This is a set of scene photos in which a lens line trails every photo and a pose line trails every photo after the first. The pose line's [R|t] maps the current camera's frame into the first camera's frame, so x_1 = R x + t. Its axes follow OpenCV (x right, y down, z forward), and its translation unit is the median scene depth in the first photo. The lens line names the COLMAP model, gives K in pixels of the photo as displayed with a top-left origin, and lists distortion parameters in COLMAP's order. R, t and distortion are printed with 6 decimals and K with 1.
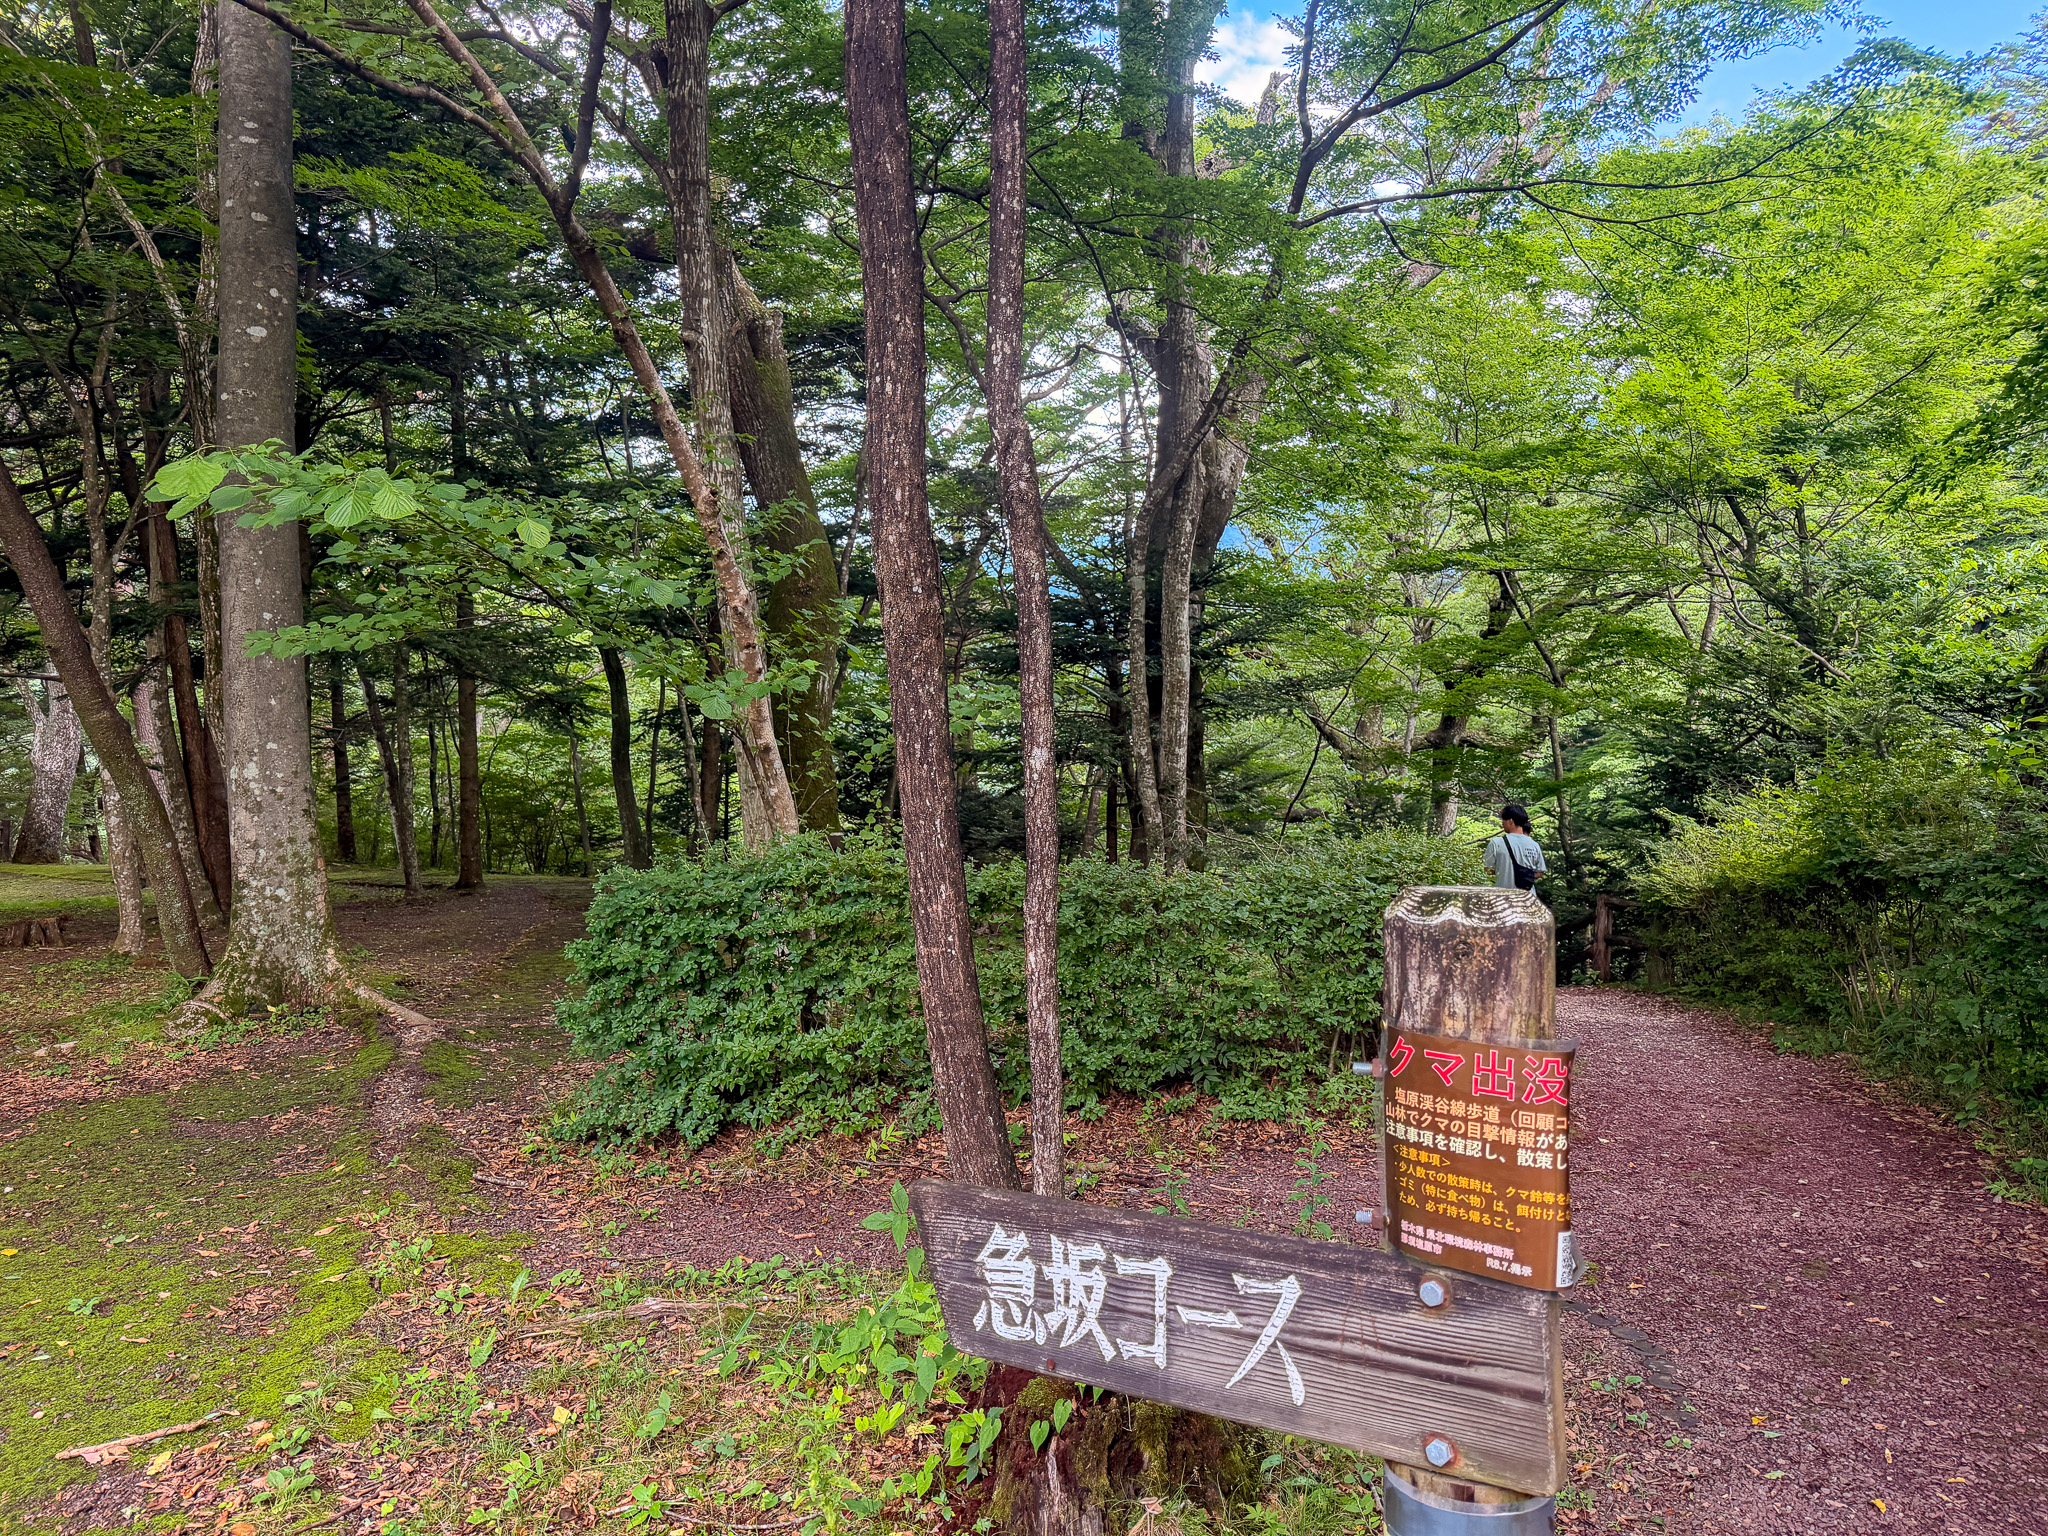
lens RADIAL K [[1425.9, 0, 1016.3], [0, 1425.9, 769.7], [0, 0, 1]] dist [0.042369, -0.018077]
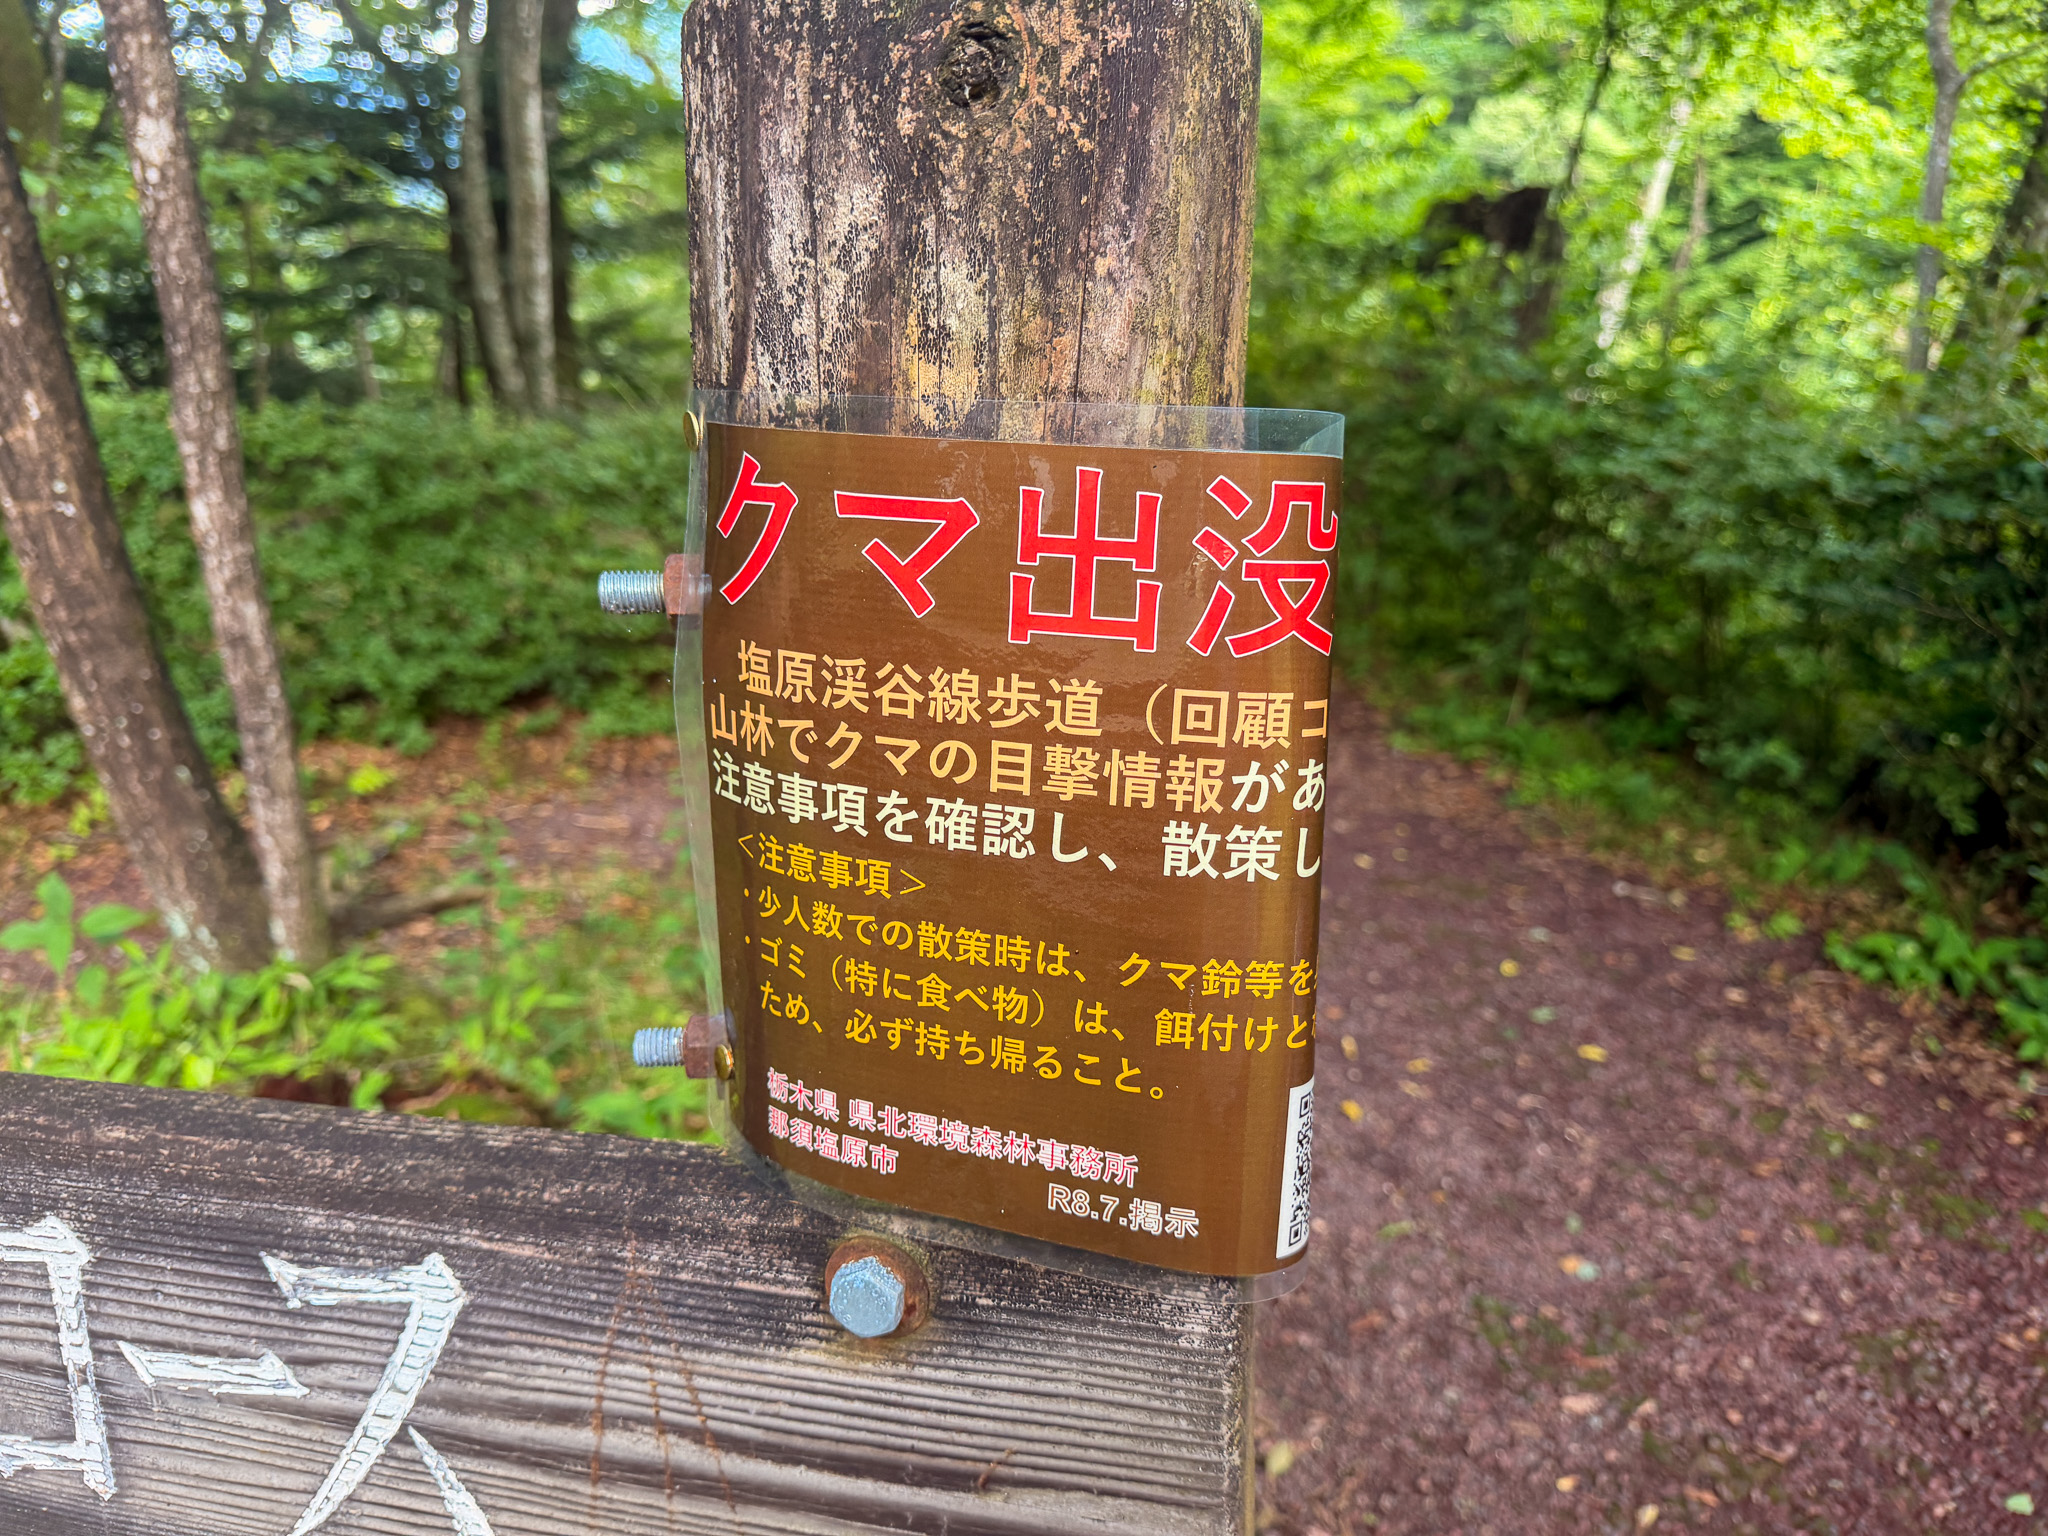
lens RADIAL K [[1425.9, 0, 1021.1], [0, 1425.9, 772.0], [0, 0, 1]] dist [0.042369, -0.018077]
pose [[0.919966, -0.090696, 0.381362, 0.208334], [-0.015333, 0.963796, 0.266199, 0.172316], [-0.391698, -0.250742, 0.885269, 0.728903]]
